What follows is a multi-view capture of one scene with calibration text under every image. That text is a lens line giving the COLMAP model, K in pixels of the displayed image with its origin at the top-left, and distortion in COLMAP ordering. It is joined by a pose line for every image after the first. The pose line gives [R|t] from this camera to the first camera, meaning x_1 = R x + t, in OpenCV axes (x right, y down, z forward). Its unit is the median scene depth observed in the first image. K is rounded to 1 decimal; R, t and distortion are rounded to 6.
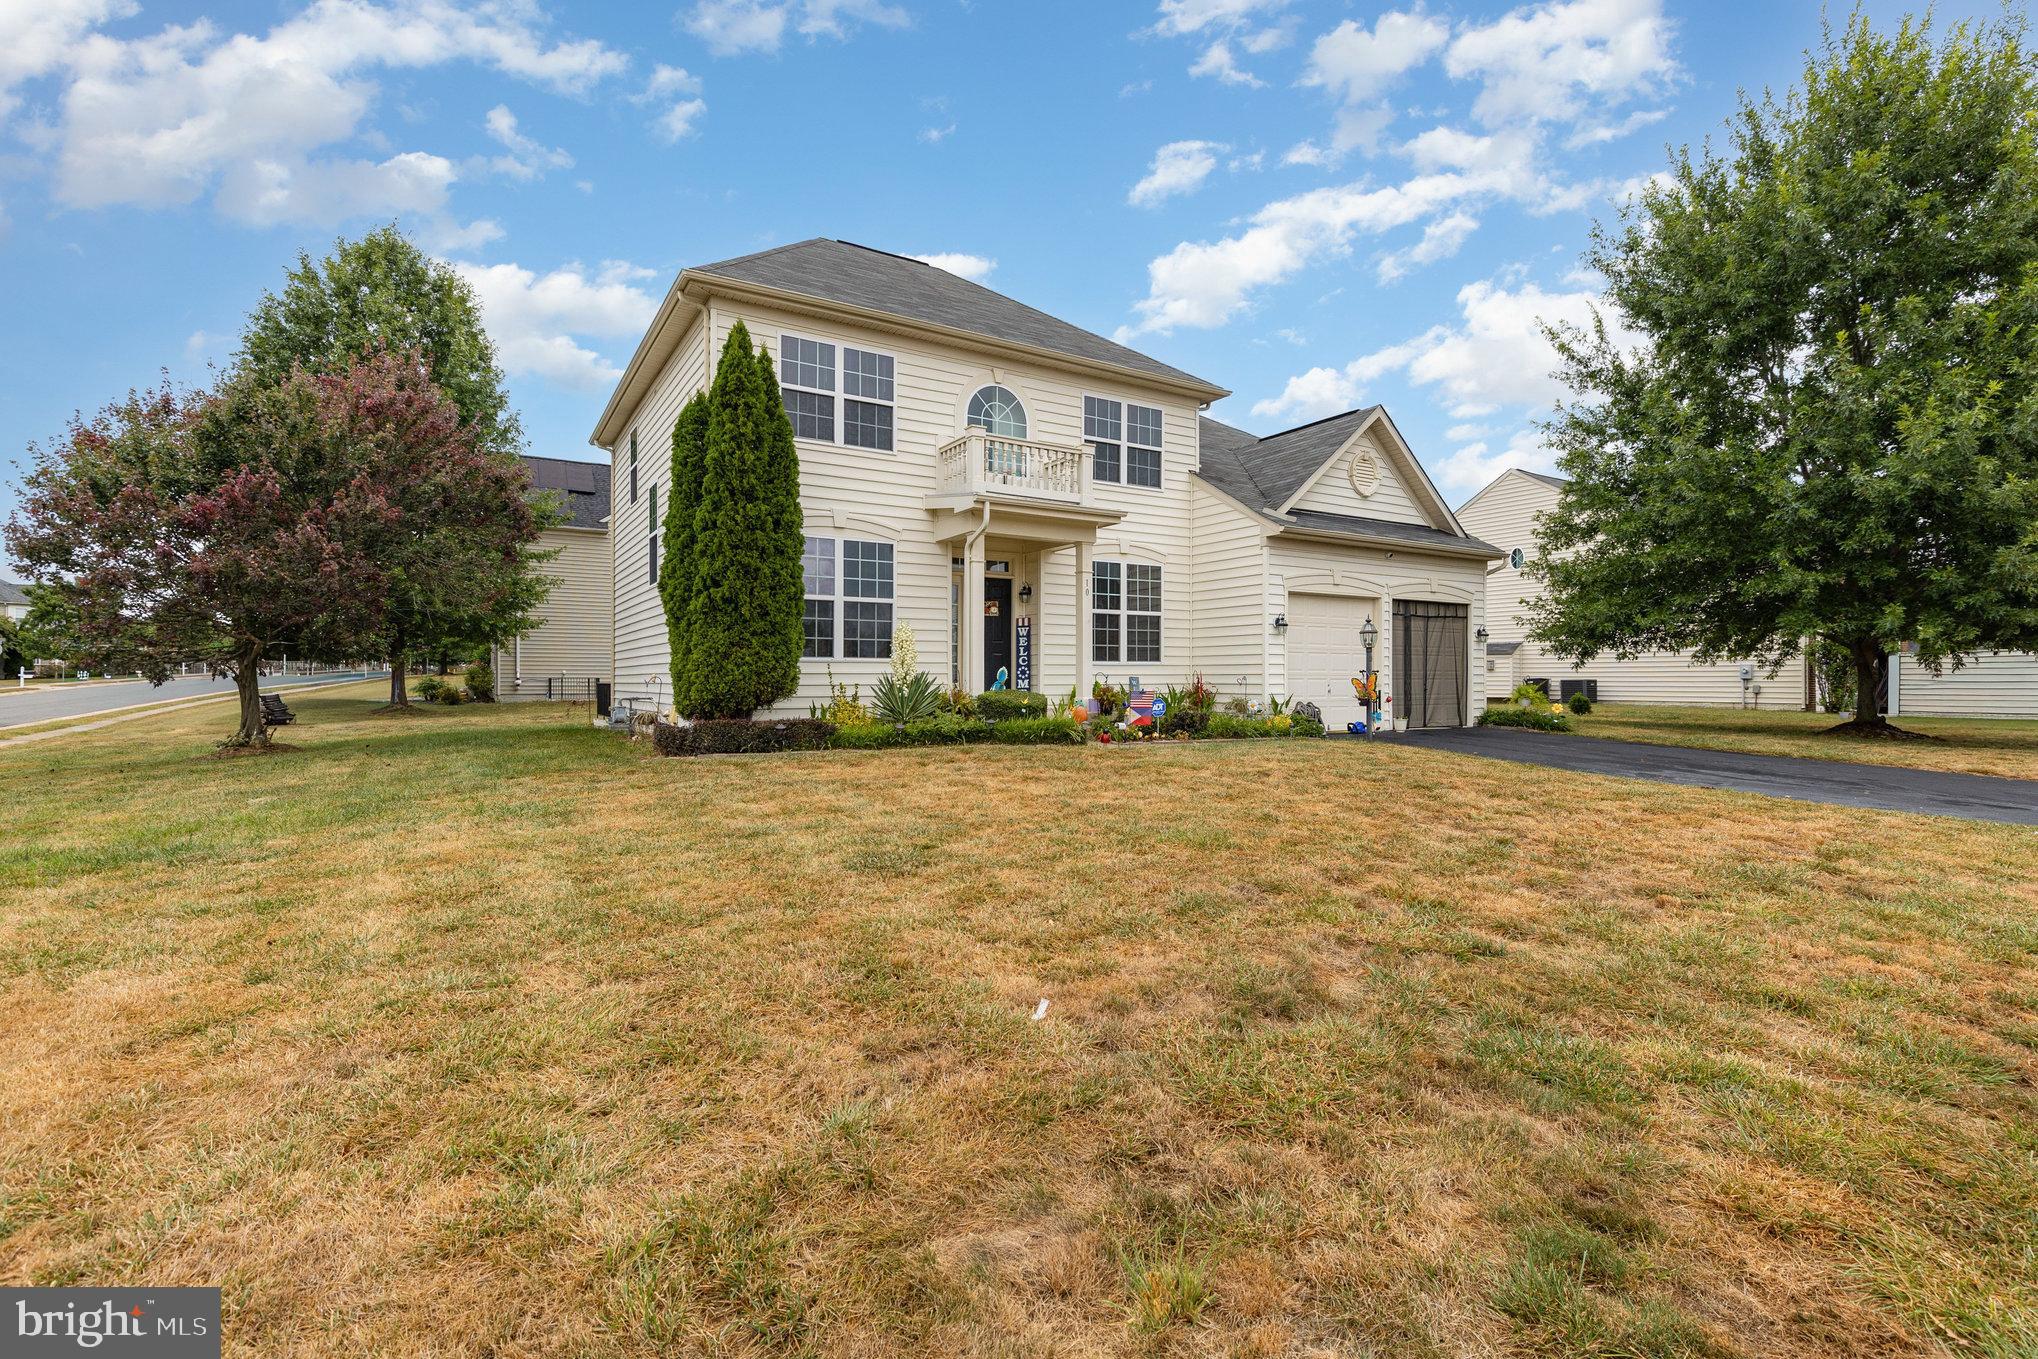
lens RADIAL K [[909.9, 0, 1018.5], [0, 909.9, 670.4], [0, 0, 1]] dist [0.007683, -0.000086]
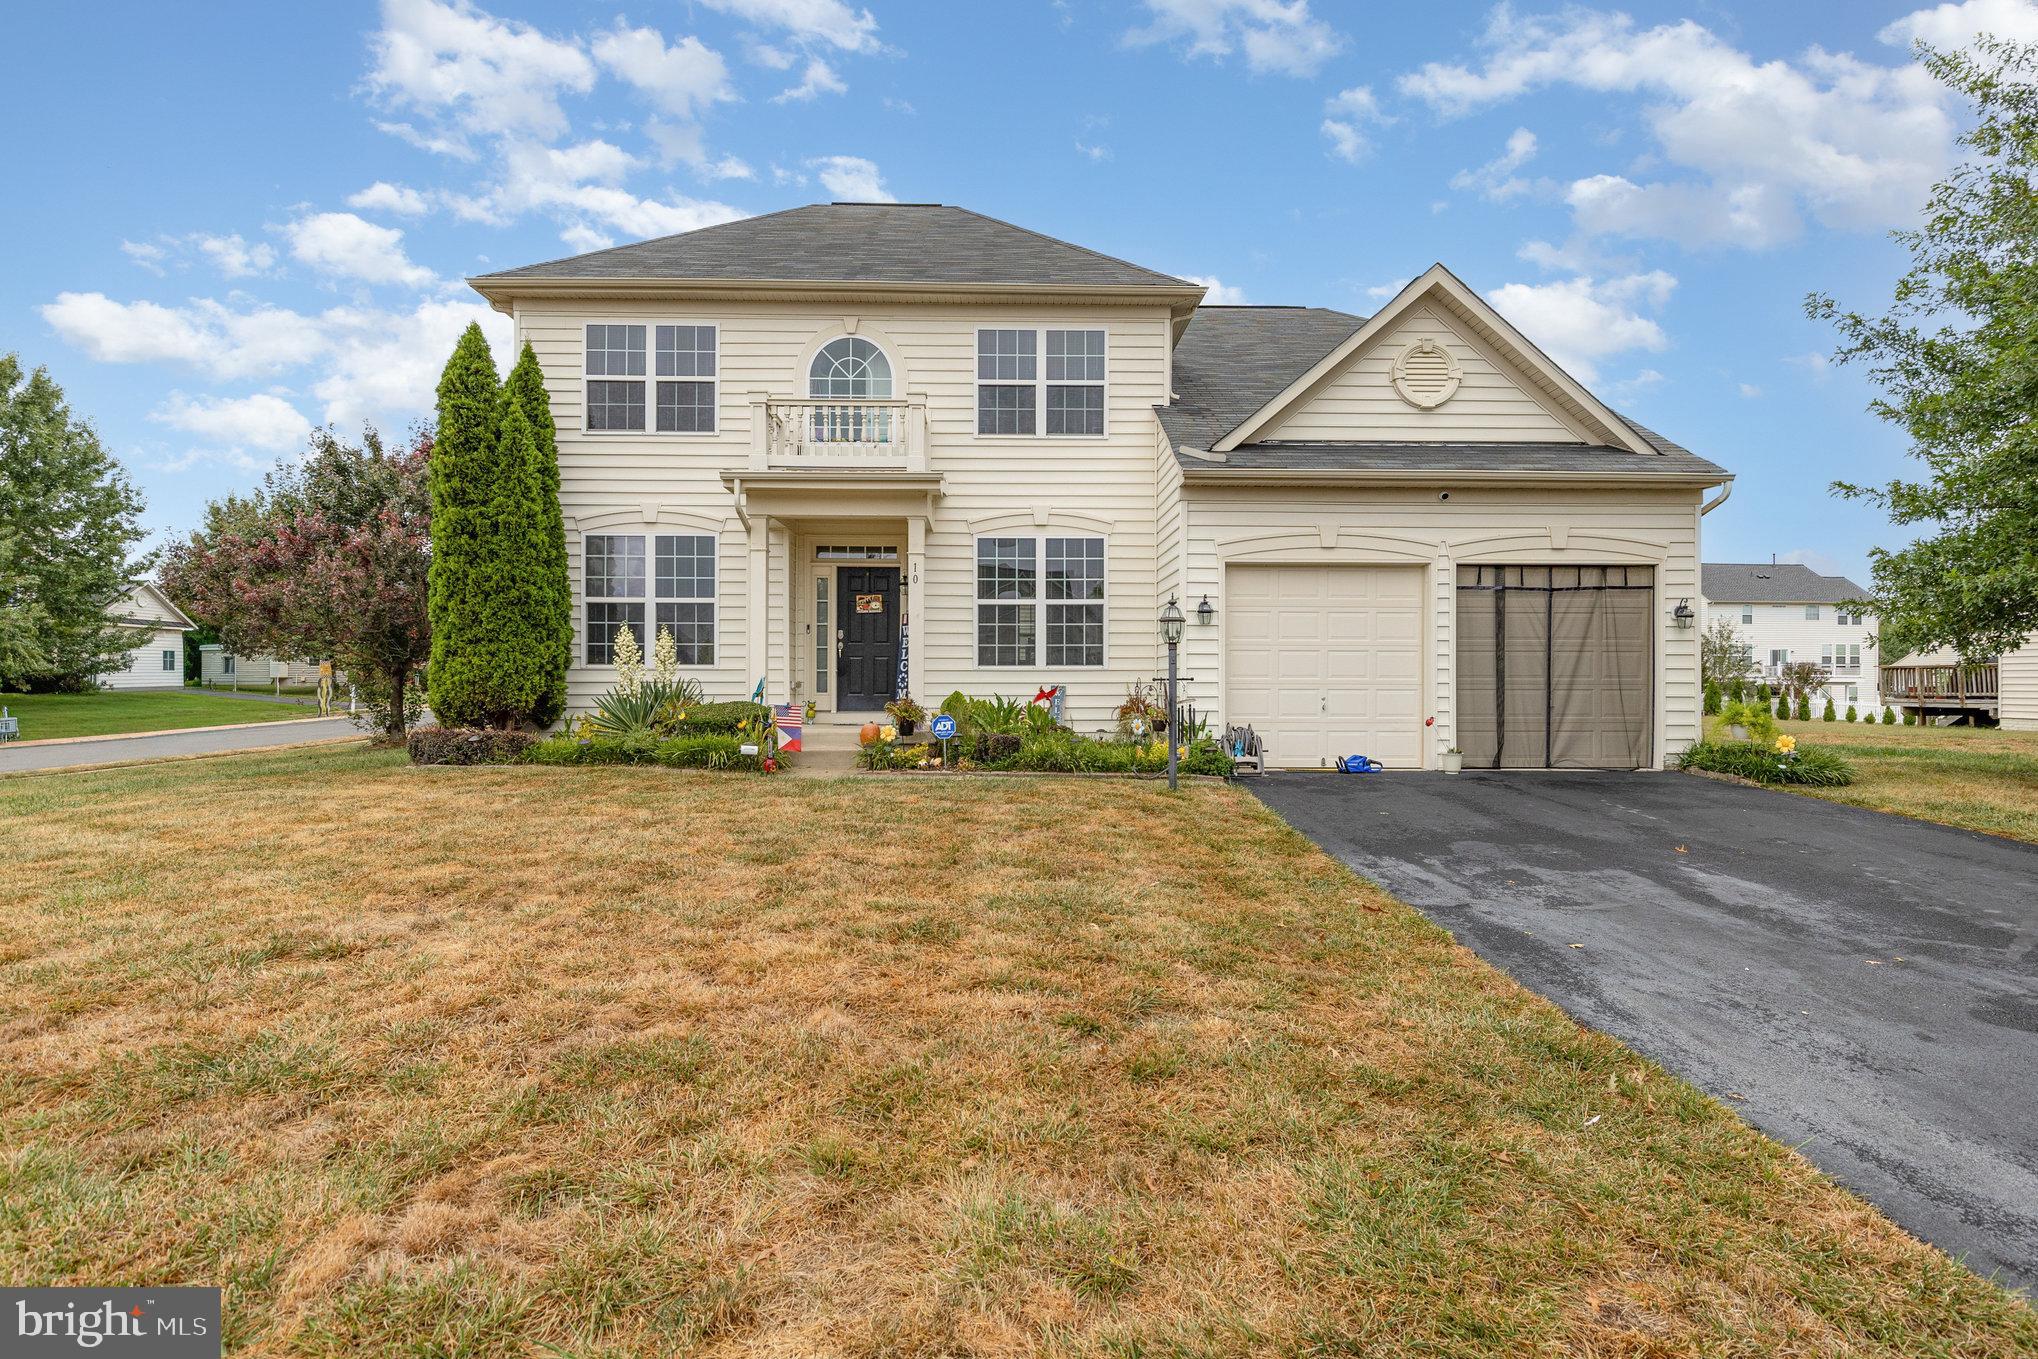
lens RADIAL K [[941.1, 0, 1019.0], [0, 941.1, 684.7], [0, 0, 1]] dist [-0.022356, 0.000217]
pose [[0.871799, -0.000565, -0.489864, 0.489819], [0.003163, 0.999985, 0.004478, 0.002334], [0.489854, -0.005453, 0.871787, 0.299331]]
